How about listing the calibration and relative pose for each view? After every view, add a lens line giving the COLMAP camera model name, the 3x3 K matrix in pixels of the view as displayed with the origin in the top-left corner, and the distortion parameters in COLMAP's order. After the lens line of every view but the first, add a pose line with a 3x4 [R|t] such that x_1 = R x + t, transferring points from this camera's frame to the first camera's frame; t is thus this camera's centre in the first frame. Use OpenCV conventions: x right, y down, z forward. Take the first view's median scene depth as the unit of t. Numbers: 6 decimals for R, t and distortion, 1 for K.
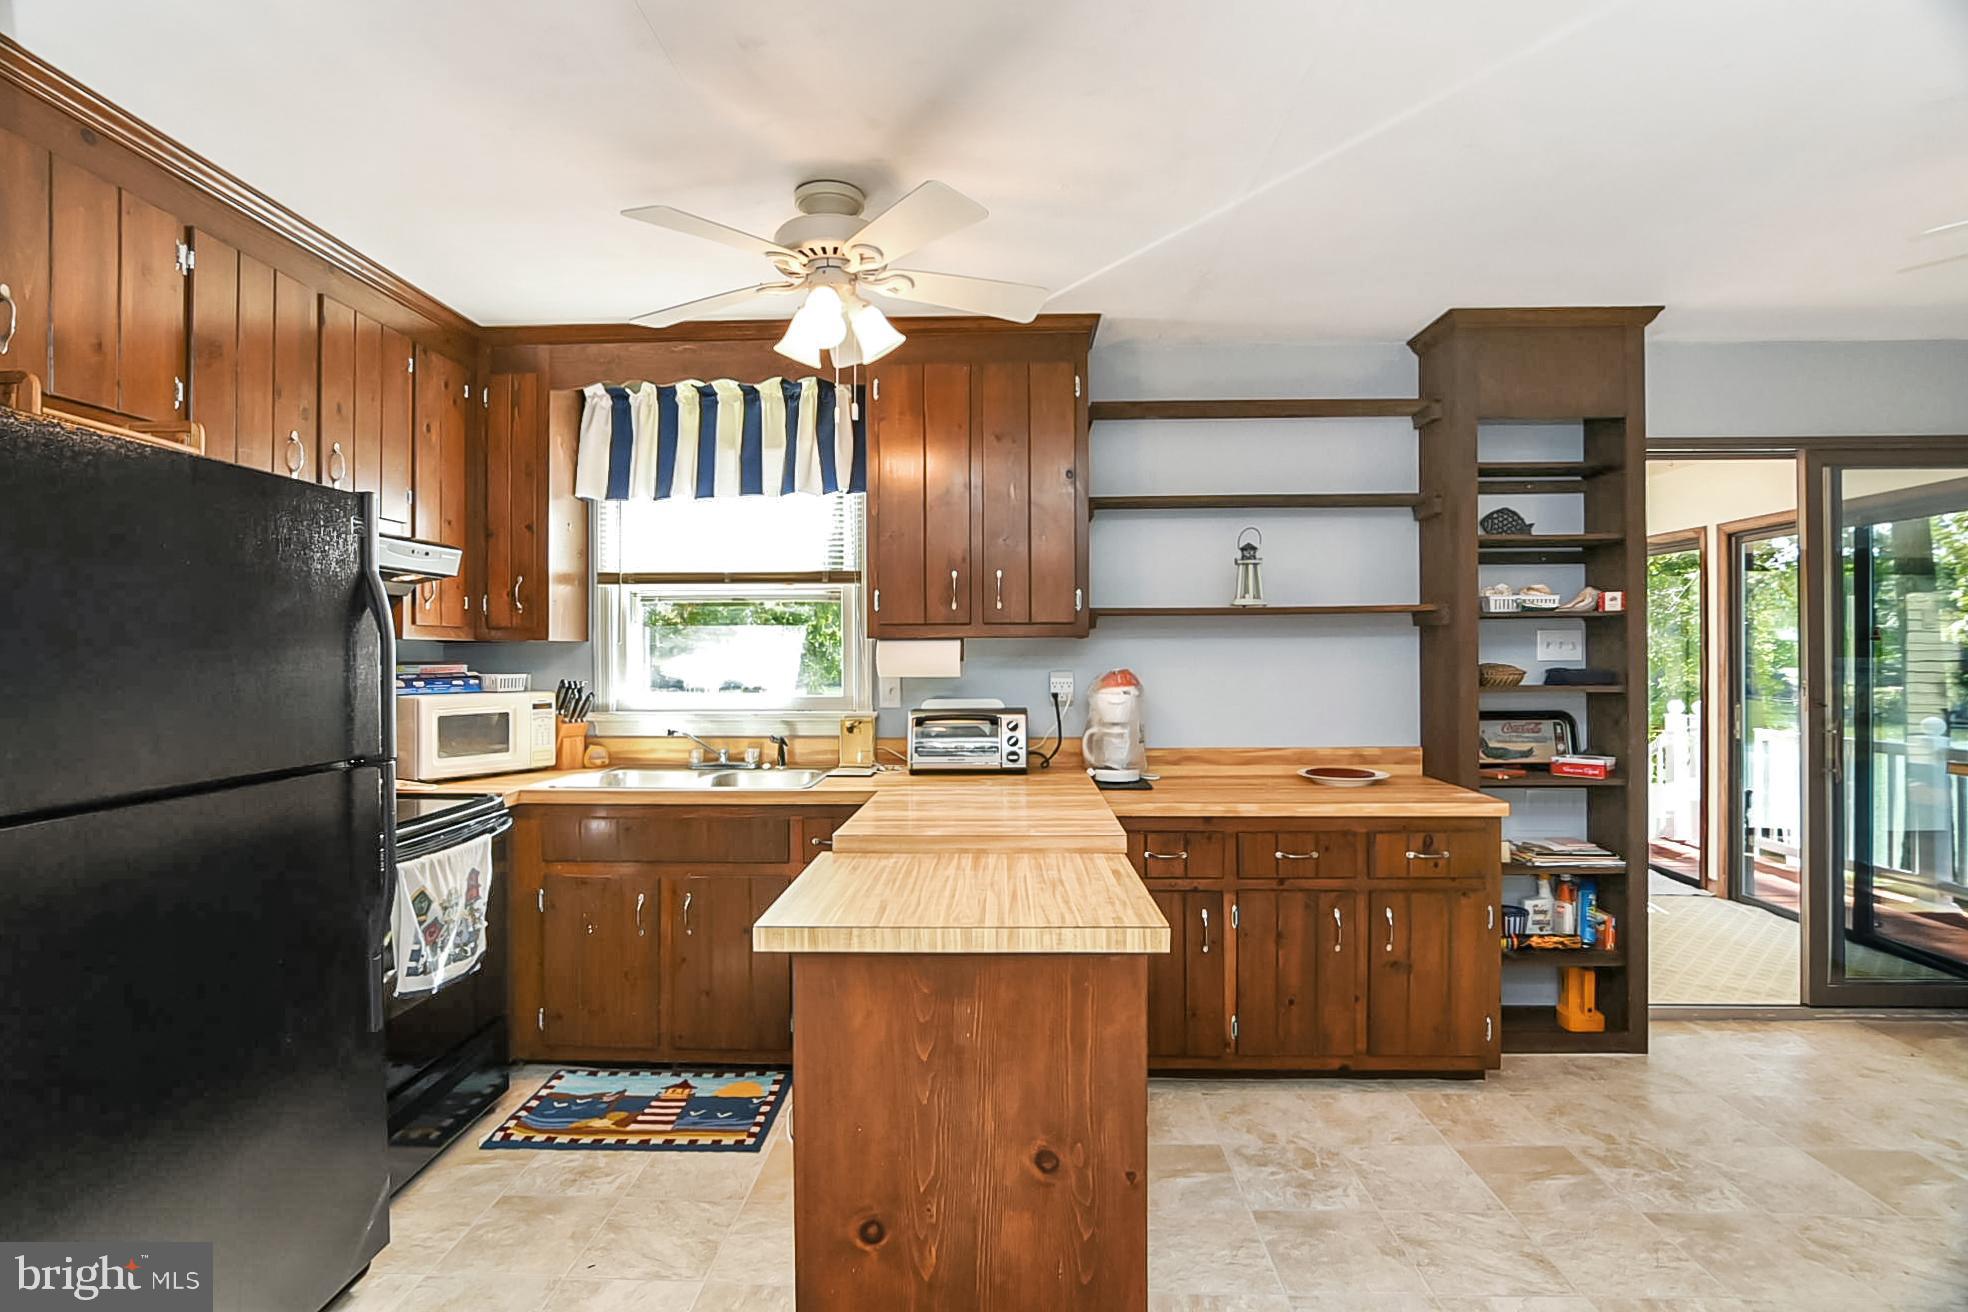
lens RADIAL K [[971.4, 0, 978.7], [0, 971.4, 644.2], [0, 0, 1]] dist [-0.029111, 0.010649]
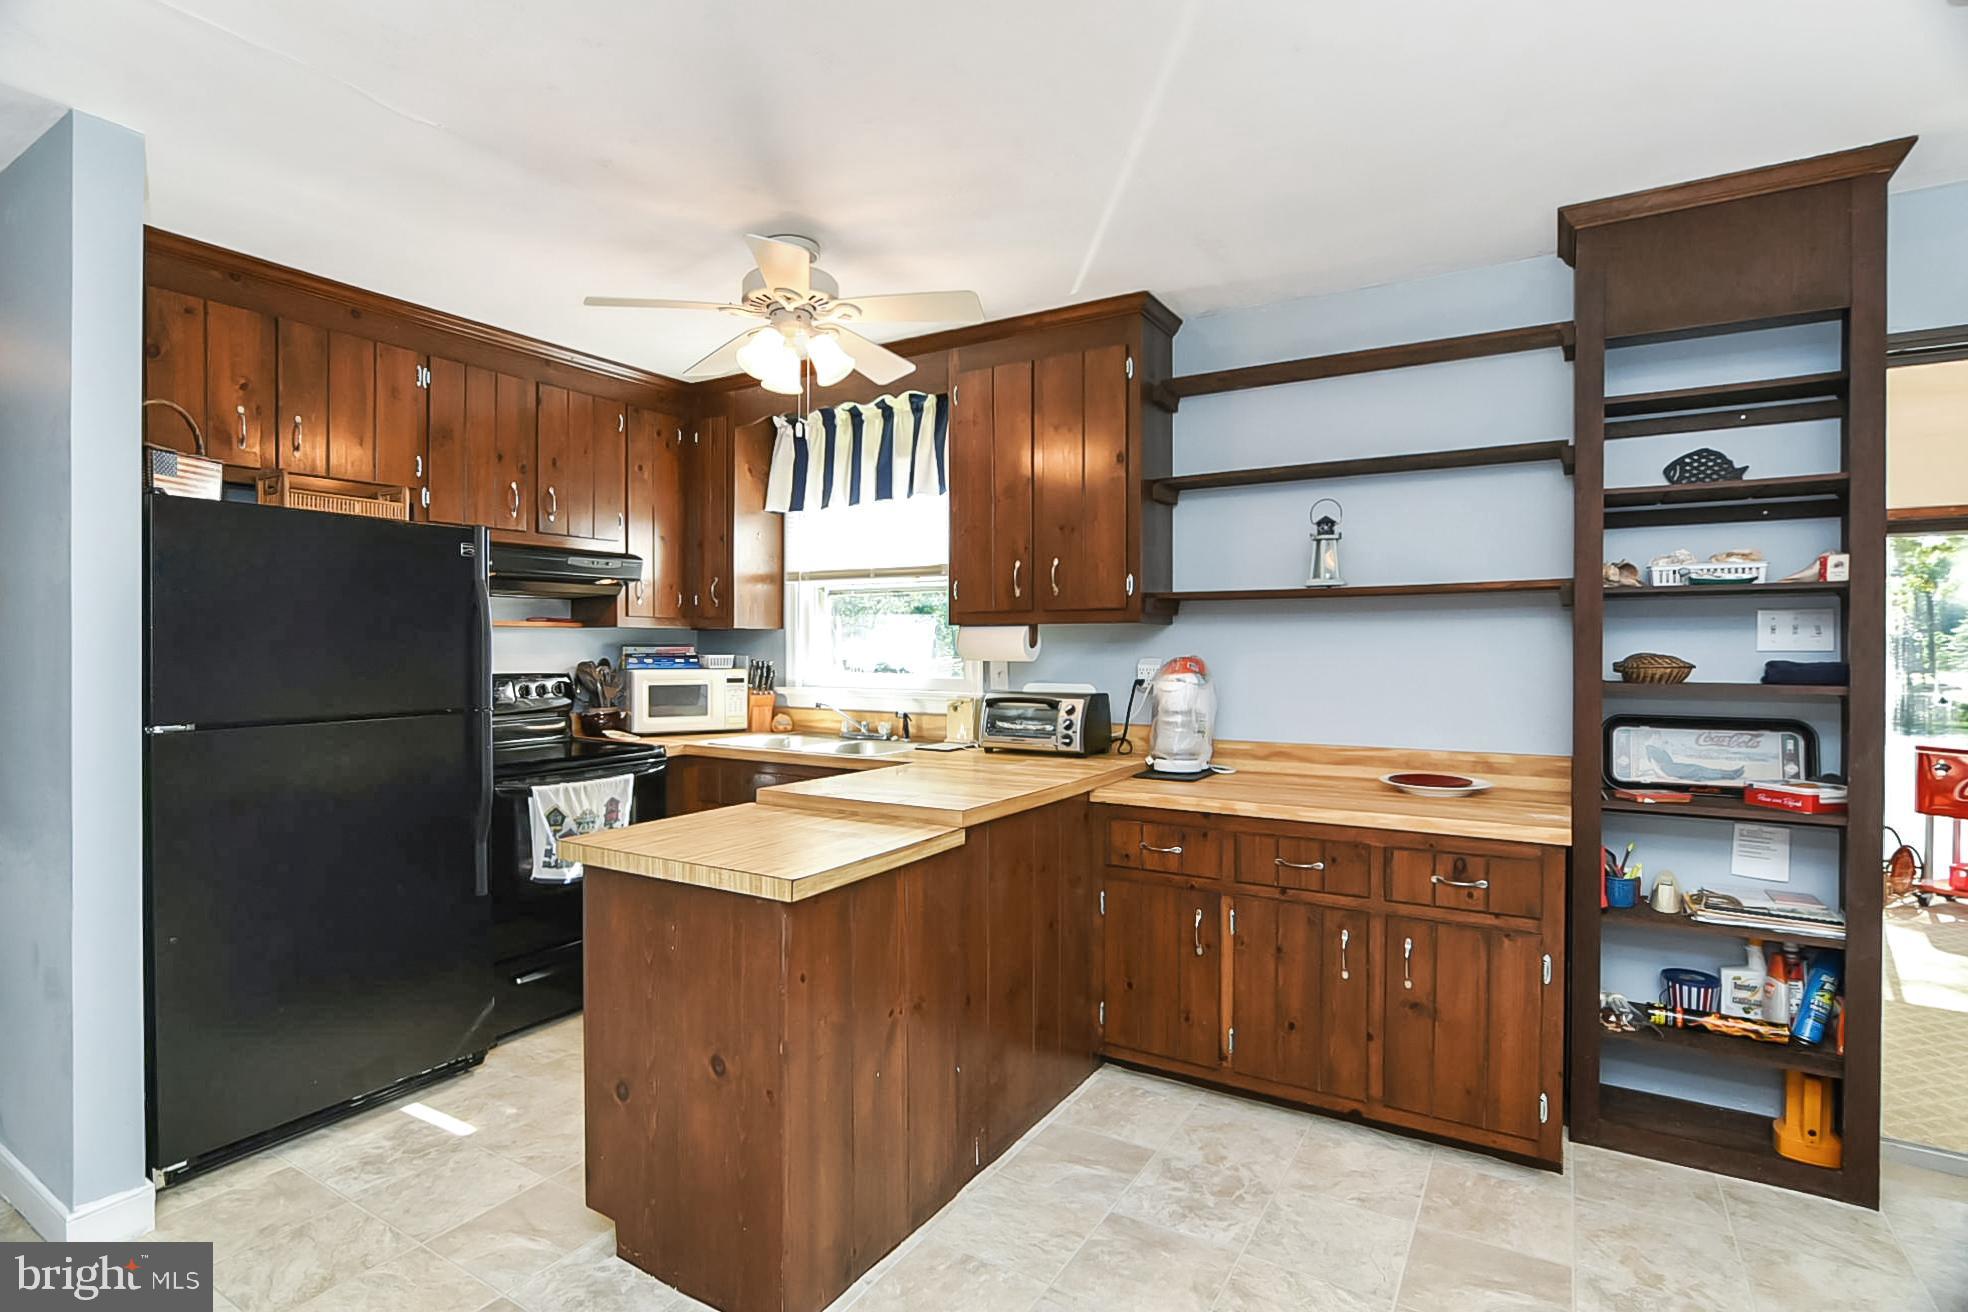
lens RADIAL K [[971.4, 0, 978.7], [0, 971.4, 644.2], [0, 0, 1]] dist [-0.029111, 0.010649]
pose [[0.867855, 0.004551, -0.496797, 0.447370], [0.000991, 0.999940, 0.010891, 0.003608], [0.496816, -0.009944, 0.867799, 0.065819]]
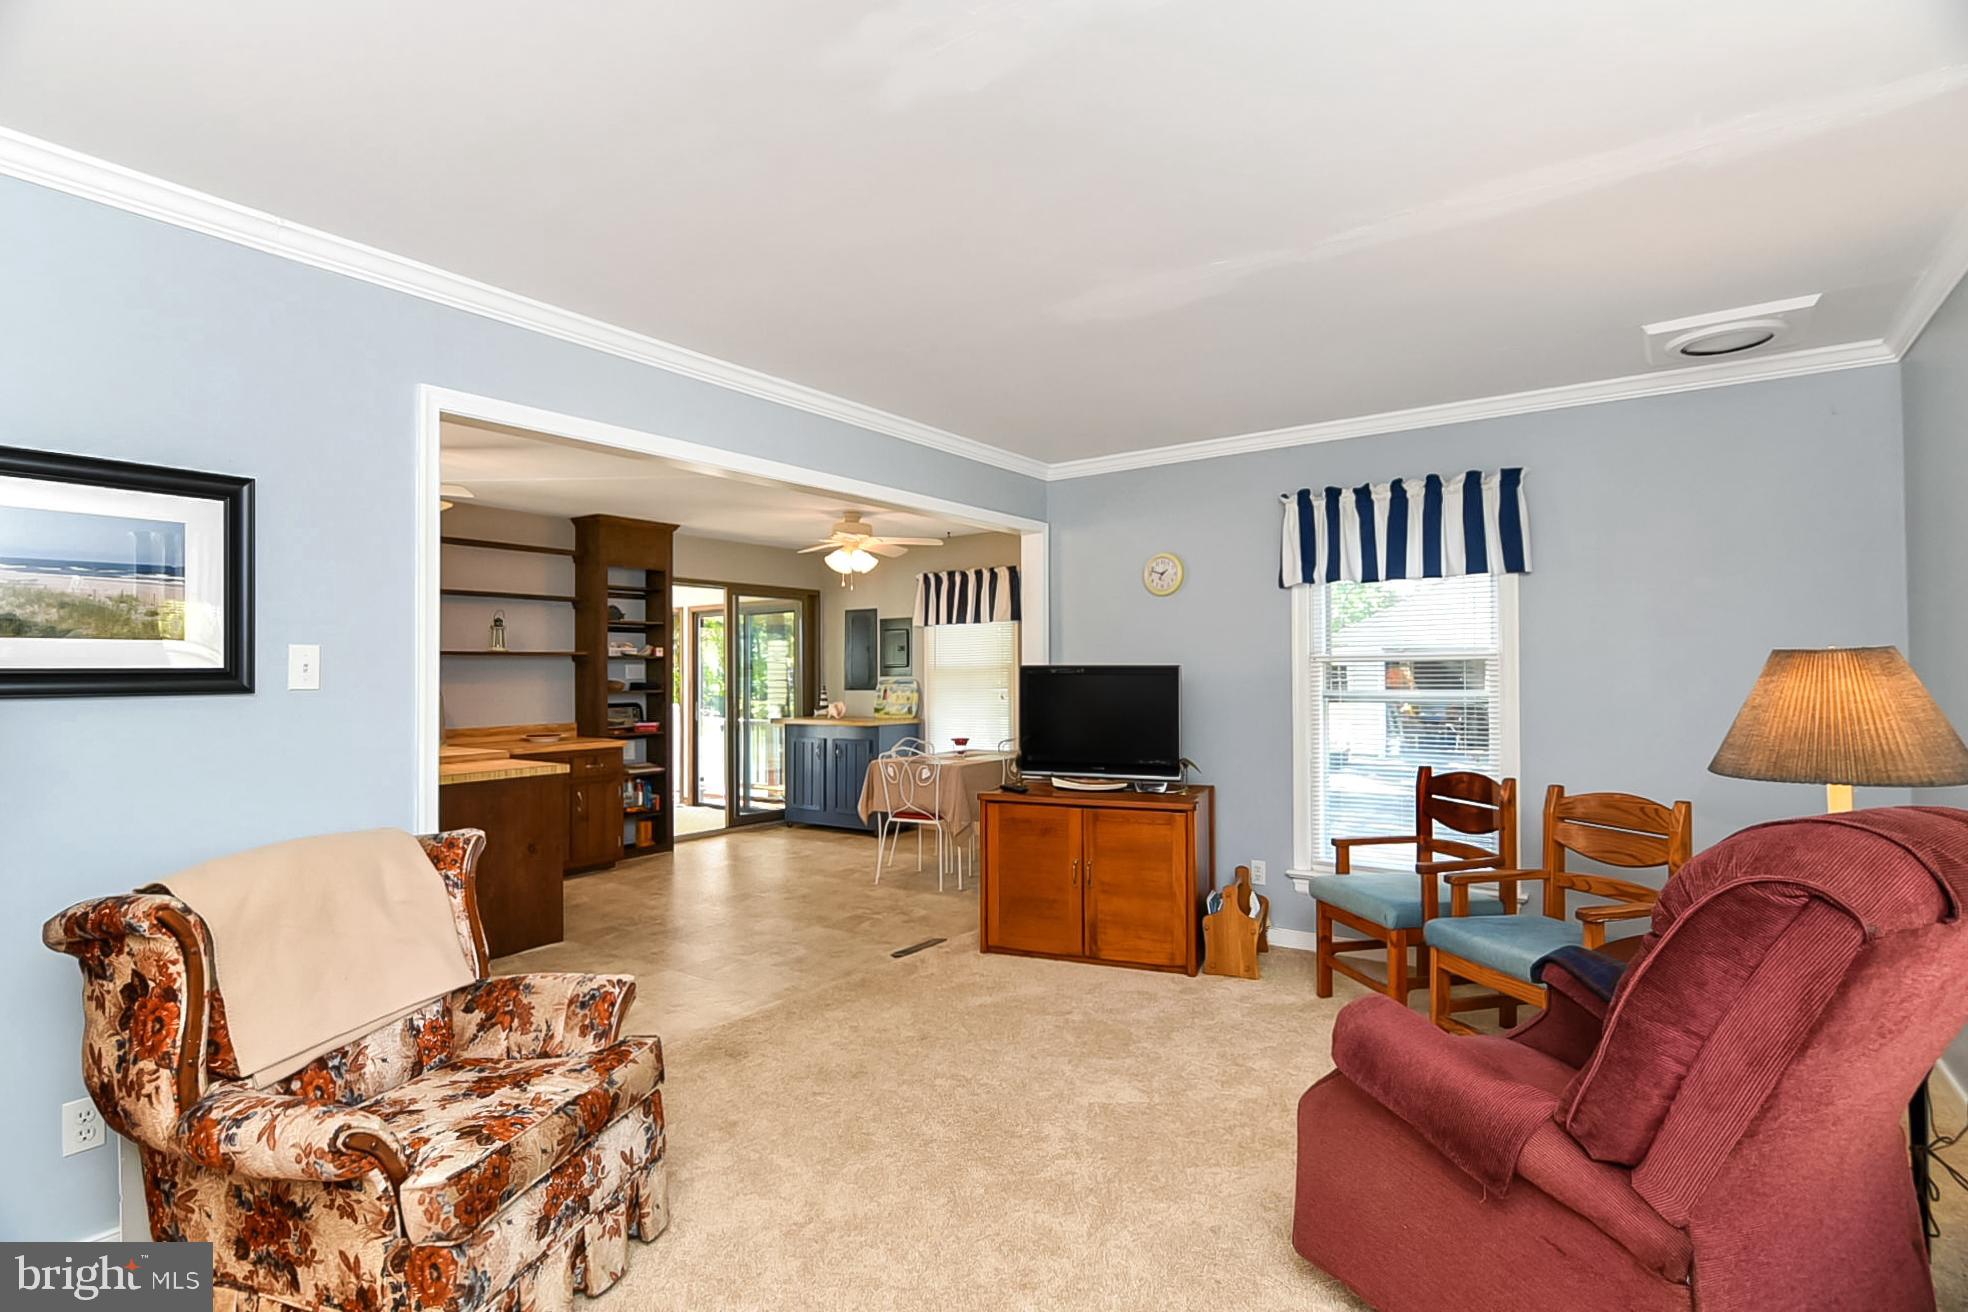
lens RADIAL K [[971.4, 0, 978.7], [0, 971.4, 644.2], [0, 0, 1]] dist [-0.029111, 0.010649]
pose [[0.561440, 0.016515, 0.827353, -0.773667], [0.002701, 0.999759, -0.021790, -0.011157], [-0.827513, 0.014468, 0.561260, -0.865101]]
